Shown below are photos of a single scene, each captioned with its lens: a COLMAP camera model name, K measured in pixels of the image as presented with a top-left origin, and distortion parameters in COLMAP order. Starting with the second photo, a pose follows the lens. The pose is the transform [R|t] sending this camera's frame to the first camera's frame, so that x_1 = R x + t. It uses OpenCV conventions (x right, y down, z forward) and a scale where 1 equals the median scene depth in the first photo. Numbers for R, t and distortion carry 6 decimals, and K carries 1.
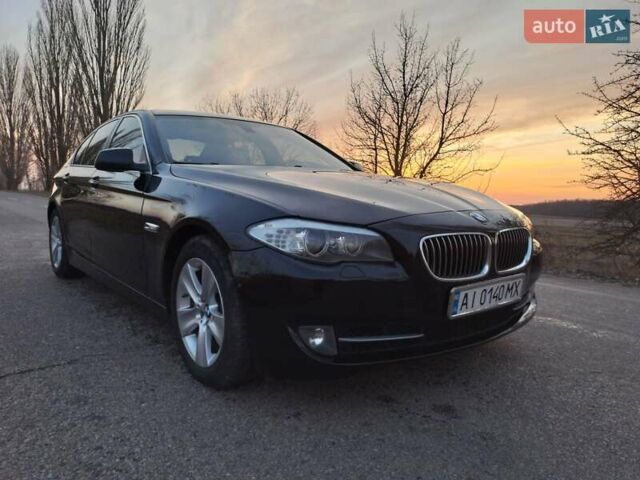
lens RADIAL K [[488.9, 0, 318.5], [0, 488.9, 236.4], [0, 0, 1]] dist [0.074940, -0.059021]
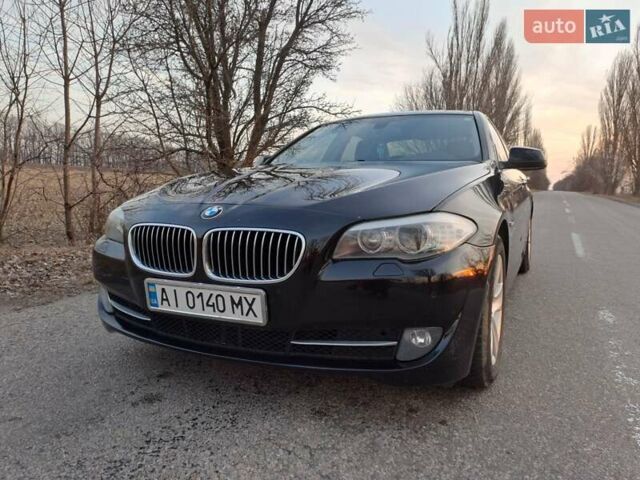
lens RADIAL K [[488.9, 0, 322.2], [0, 488.9, 234.9], [0, 0, 1]] dist [0.074940, -0.059021]
pose [[0.400359, 0.074112, -0.913356, 1.211116], [-0.086524, 0.995328, 0.042836, -0.052256], [0.912264, 0.061878, 0.404901, 0.832470]]
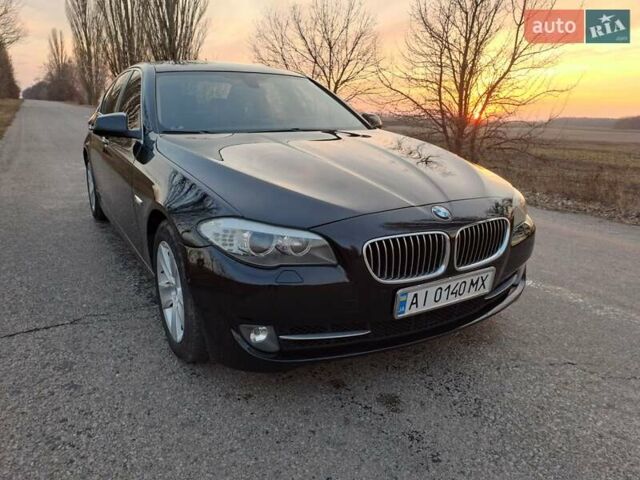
lens RADIAL K [[488.9, 0, 322.5], [0, 488.9, 233.5], [0, 0, 1]] dist [0.074940, -0.059021]
pose [[0.990160, 0.035907, -0.135255, 0.228235], [-0.012335, 0.985153, 0.171235, -0.160706], [0.139395, -0.167881, 0.975902, 0.025580]]
